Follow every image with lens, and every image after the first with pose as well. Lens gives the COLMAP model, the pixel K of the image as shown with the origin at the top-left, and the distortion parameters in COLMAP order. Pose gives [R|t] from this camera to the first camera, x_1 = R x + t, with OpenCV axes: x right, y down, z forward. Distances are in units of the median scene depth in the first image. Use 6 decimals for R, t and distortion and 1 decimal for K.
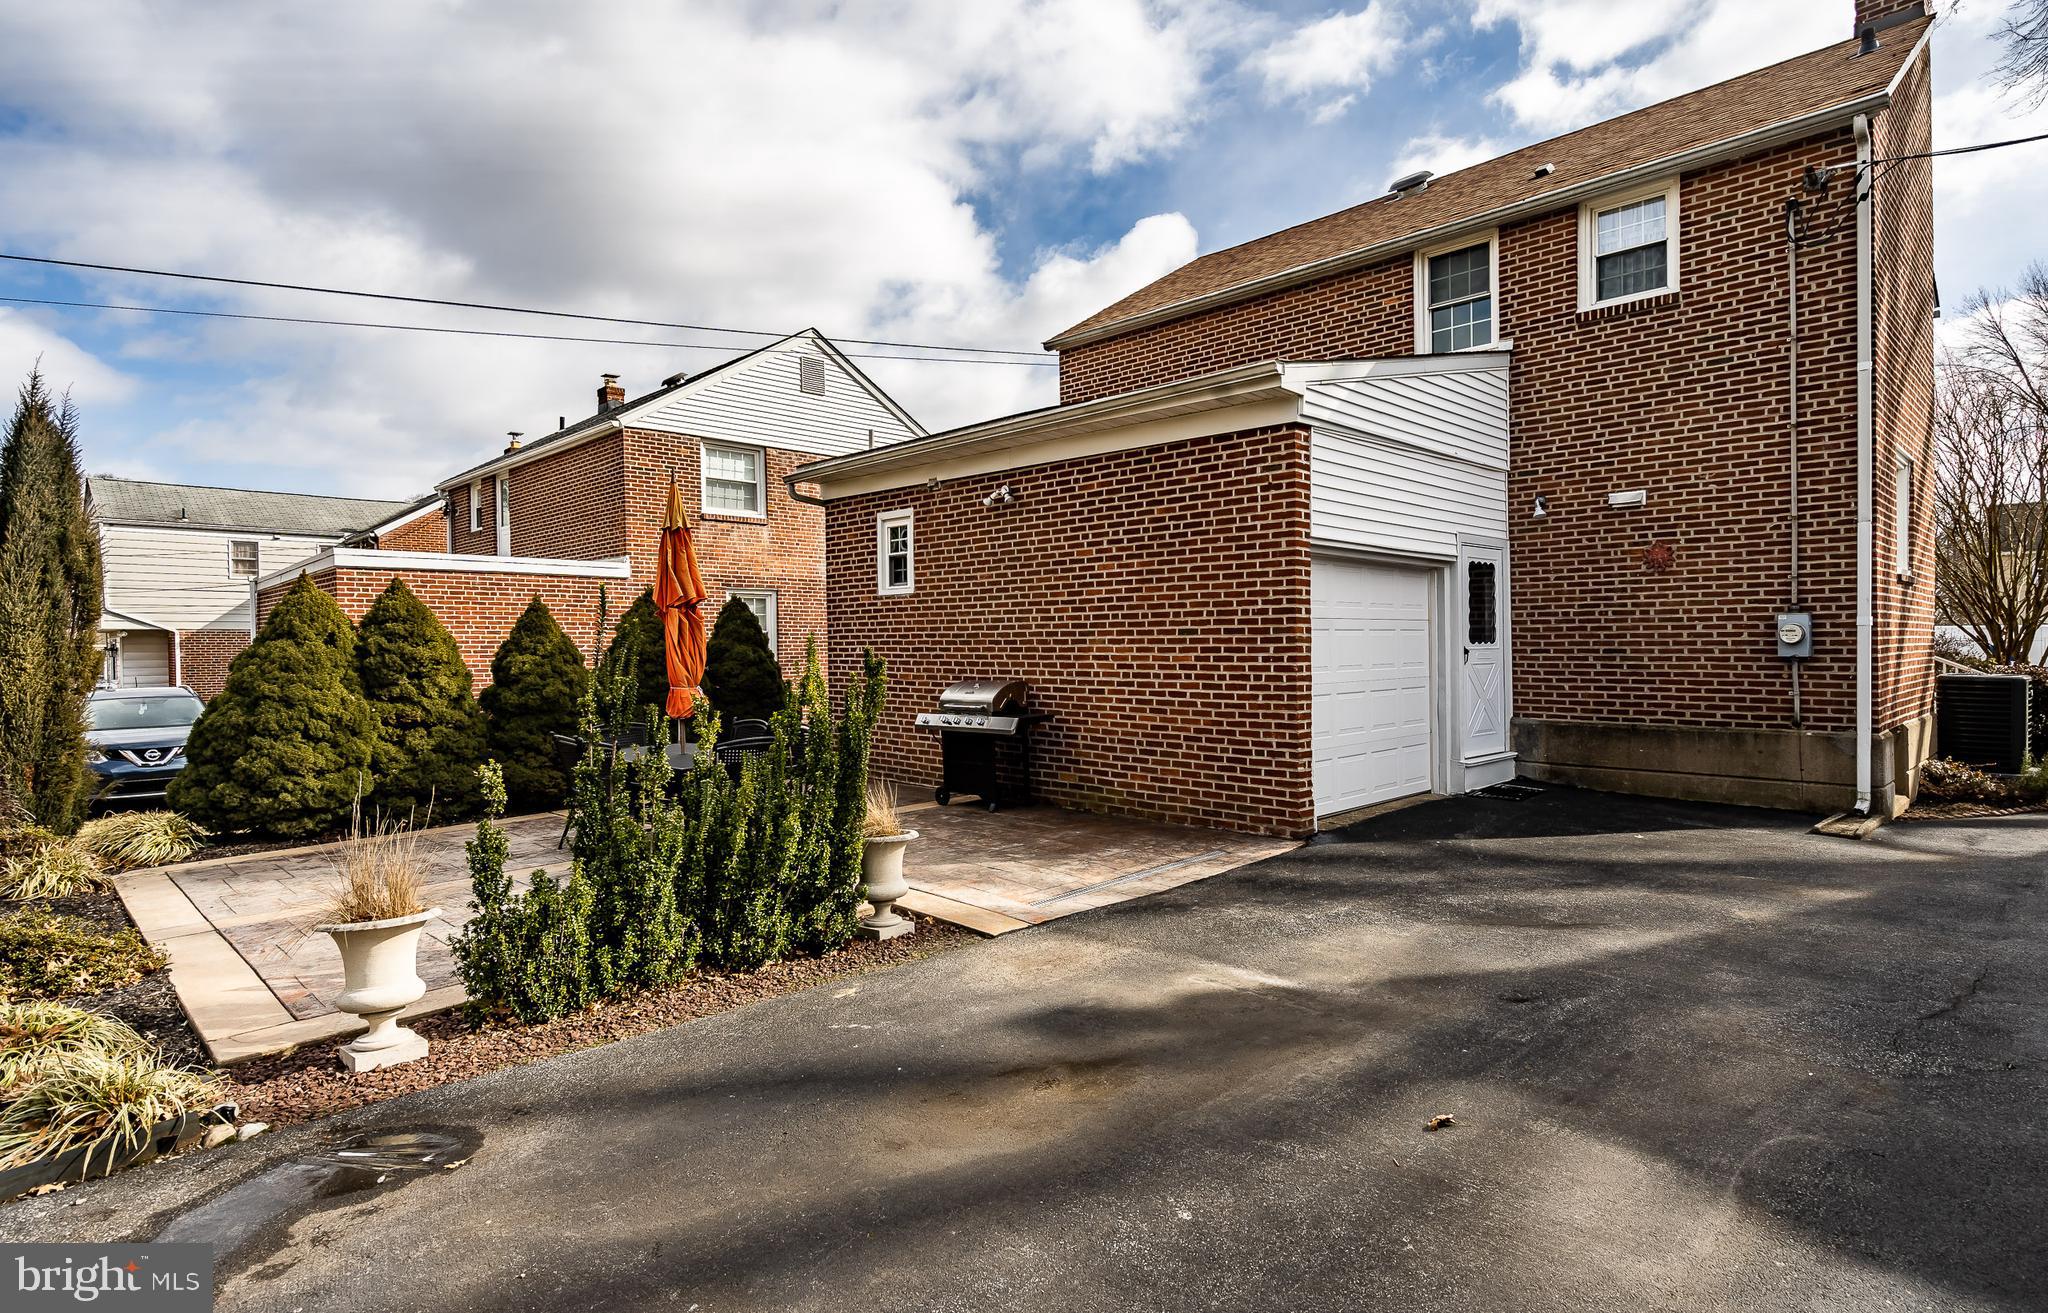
lens RADIAL K [[1043.9, 0, 1021.9], [0, 1043.9, 630.4], [0, 0, 1]] dist [0.000059, 0.000452]
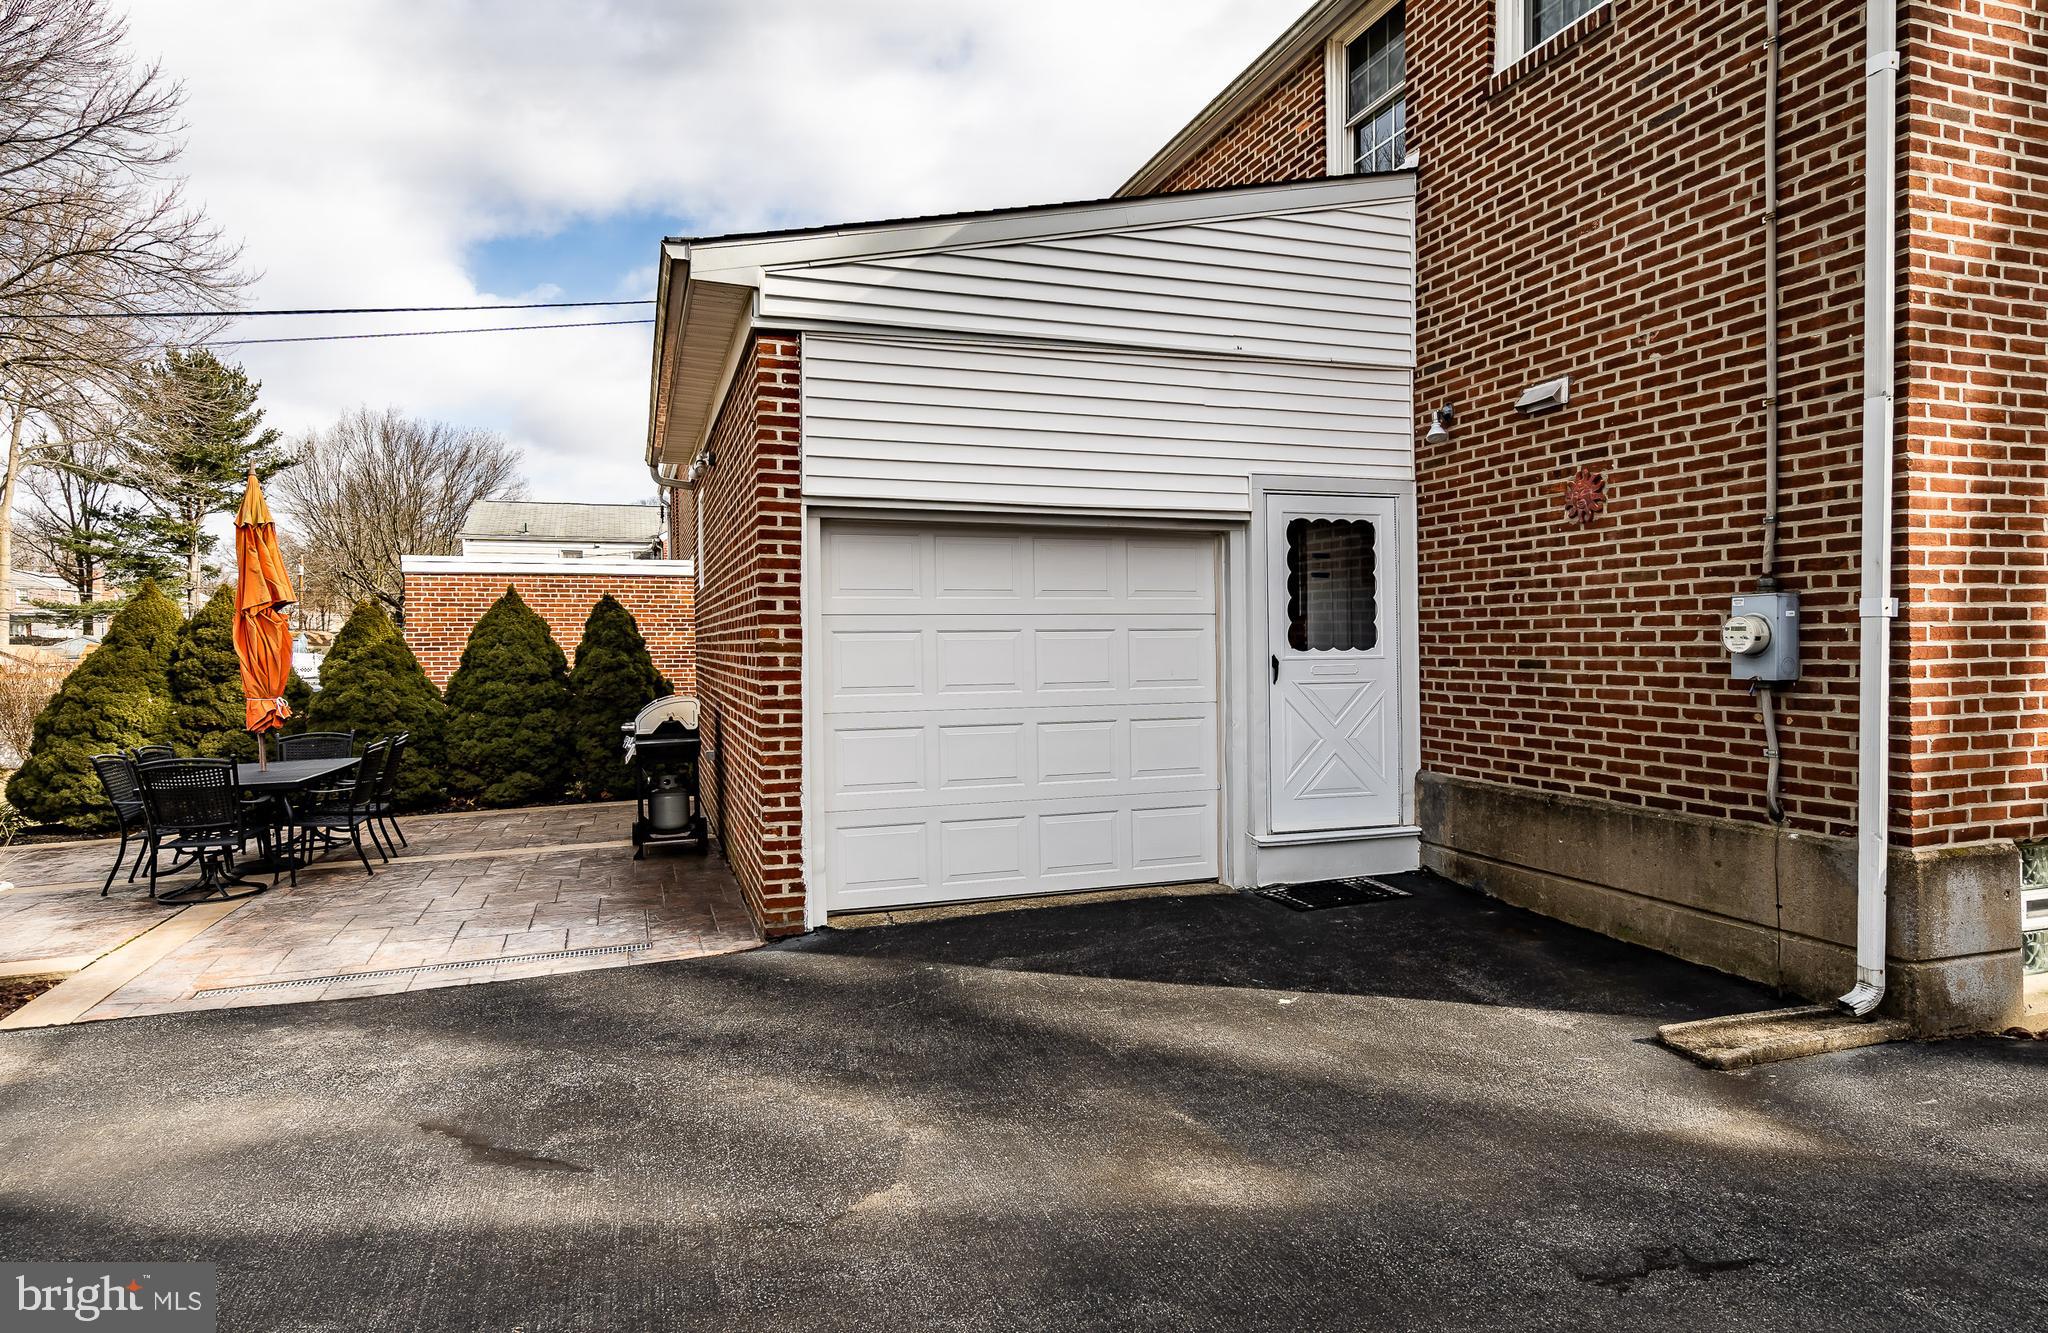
lens RADIAL K [[1140.9, 0, 1018.5], [0, 1140.9, 646.2], [0, 0, 1]] dist [0.002913, 0.000355]
pose [[0.904344, 0.000773, -0.426803, 0.634962], [0.007221, 0.999828, 0.017111, -0.003091], [0.426743, -0.018556, 0.904183, 0.342944]]
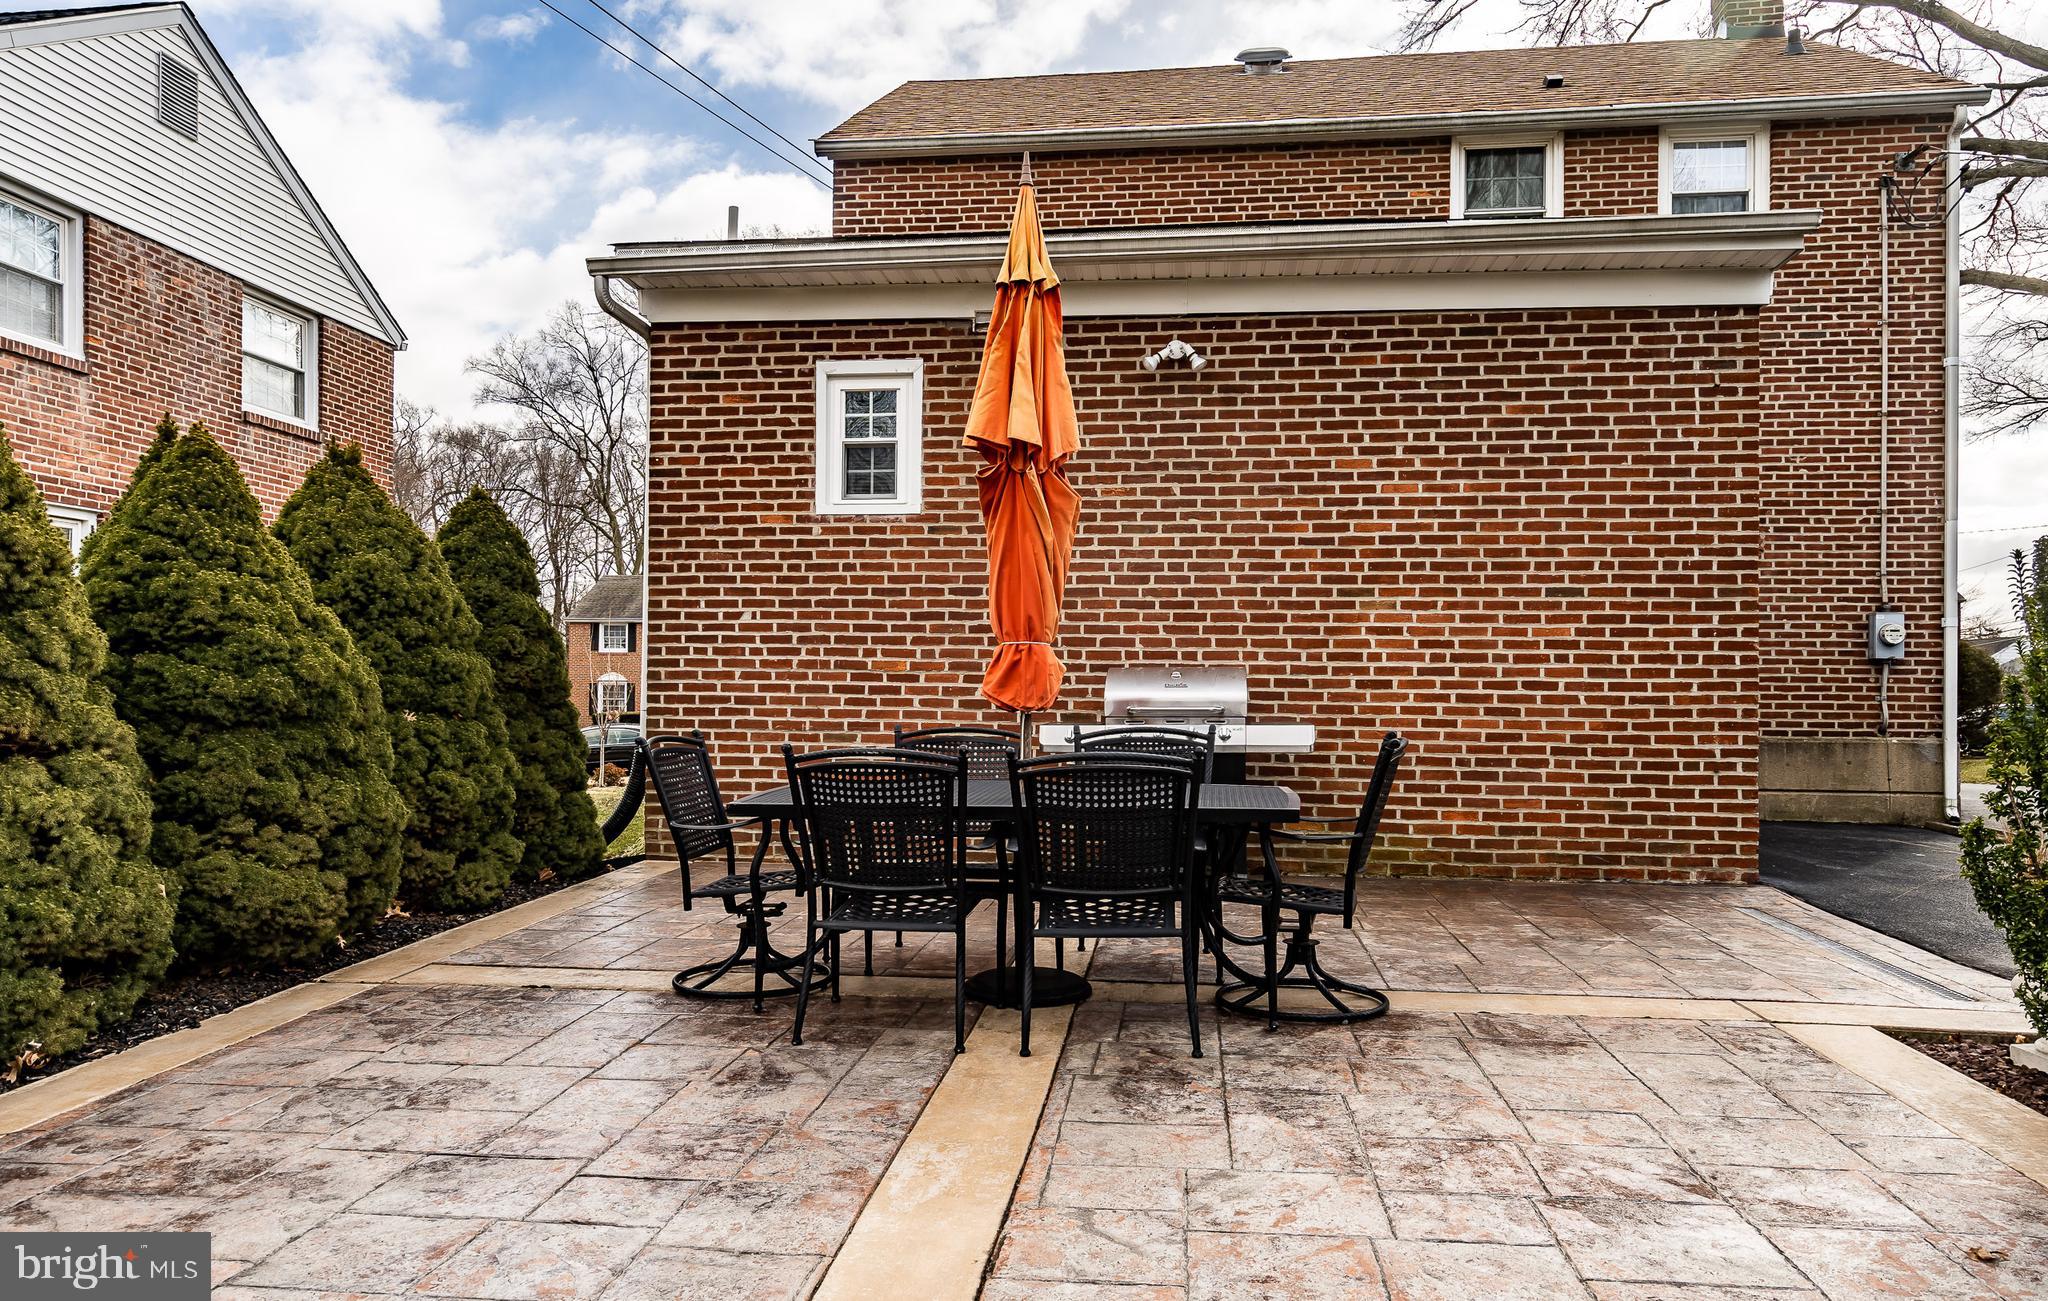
lens RADIAL K [[1391.8, 0, 1024.0], [0, 1391.8, 650.5], [0, 0, 1]] dist [0.007064, -0.001061]
pose [[0.785396, 0.034158, 0.618050, -0.630214], [-0.024057, 0.999406, -0.024663, 0.065513], [-0.618526, 0.004502, 0.785752, 0.481927]]
